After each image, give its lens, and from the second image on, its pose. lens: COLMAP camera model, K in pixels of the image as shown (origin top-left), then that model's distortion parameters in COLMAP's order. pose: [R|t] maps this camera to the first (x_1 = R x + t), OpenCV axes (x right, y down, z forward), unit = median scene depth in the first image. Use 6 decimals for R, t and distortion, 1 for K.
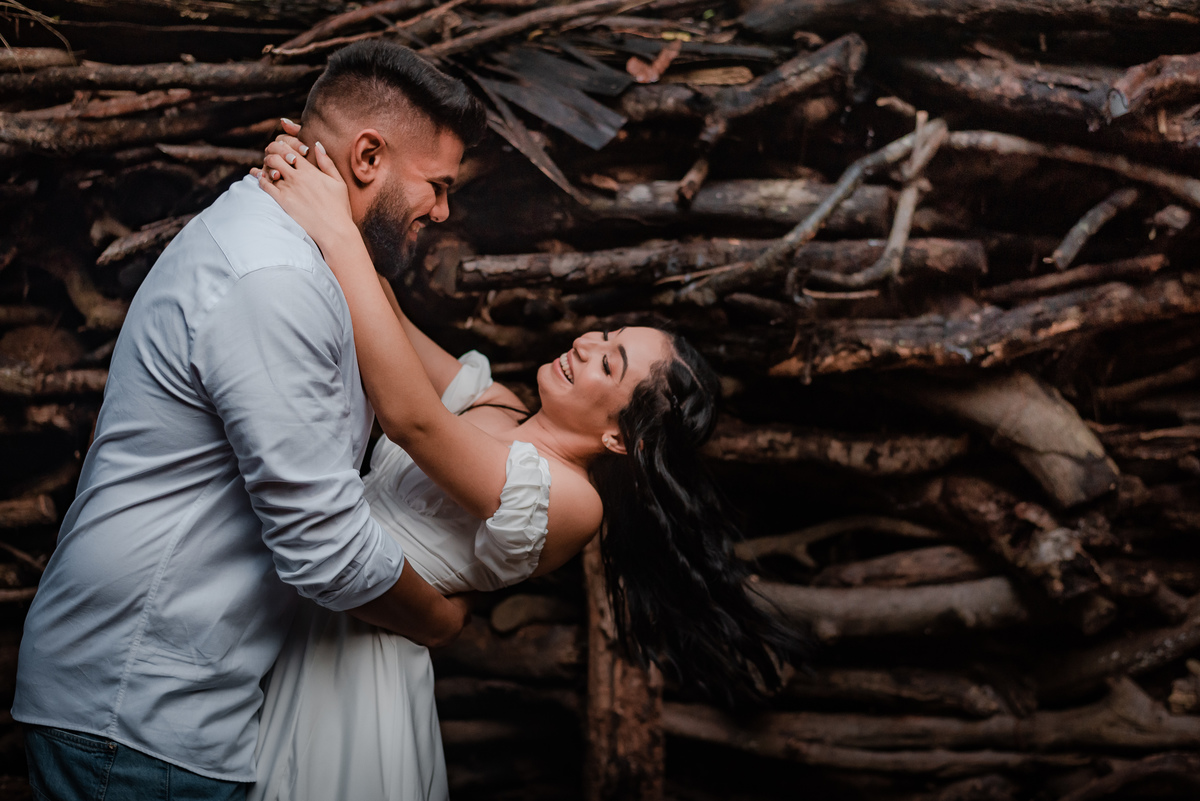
lens RADIAL K [[1904.8, 0, 600.0], [0, 1904.8, 400.5], [0, 0, 1]] dist [-0.011235, 0.102984]
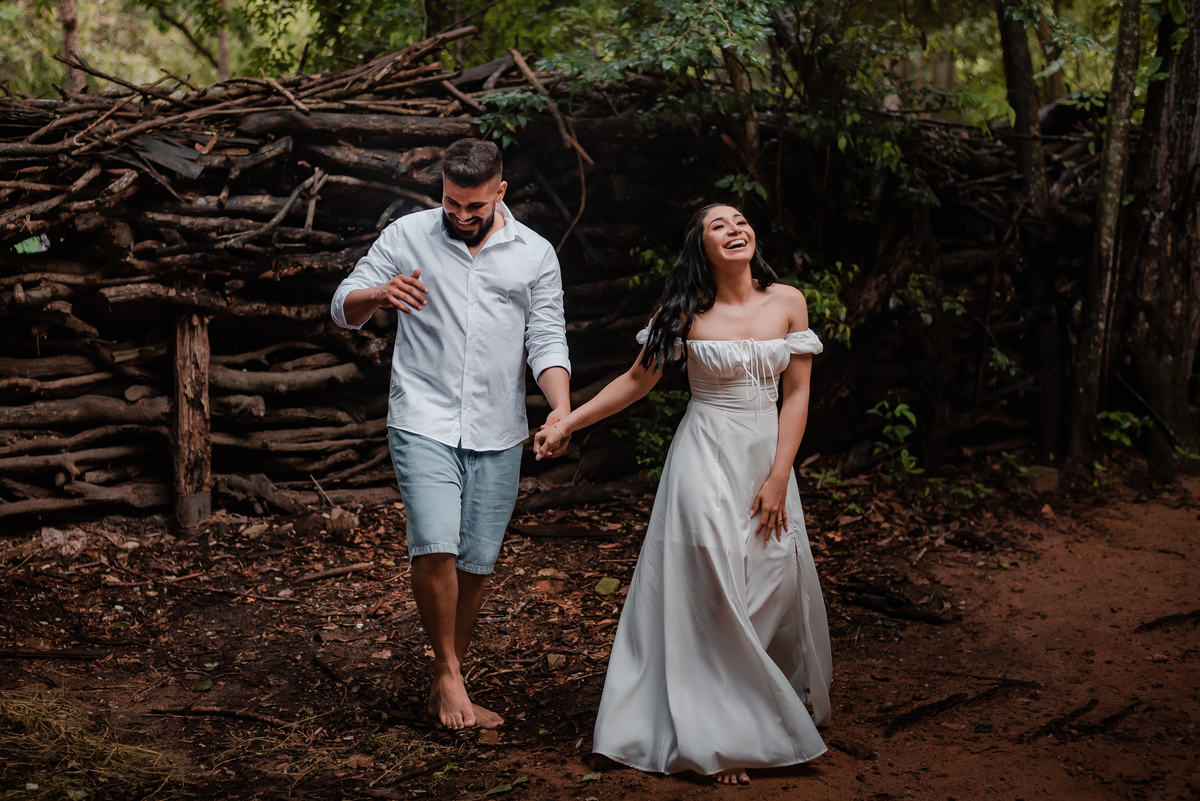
lens RADIAL K [[2091.2, 0, 600.0], [0, 2091.2, 400.5], [0, 0, 1]] dist [-0.055398, 0.017697]
pose [[0.880971, -0.046016, 0.470927, -0.761634], [0.046413, 0.998864, 0.010777, 0.129444], [-0.470888, 0.012363, 0.882106, -1.473758]]
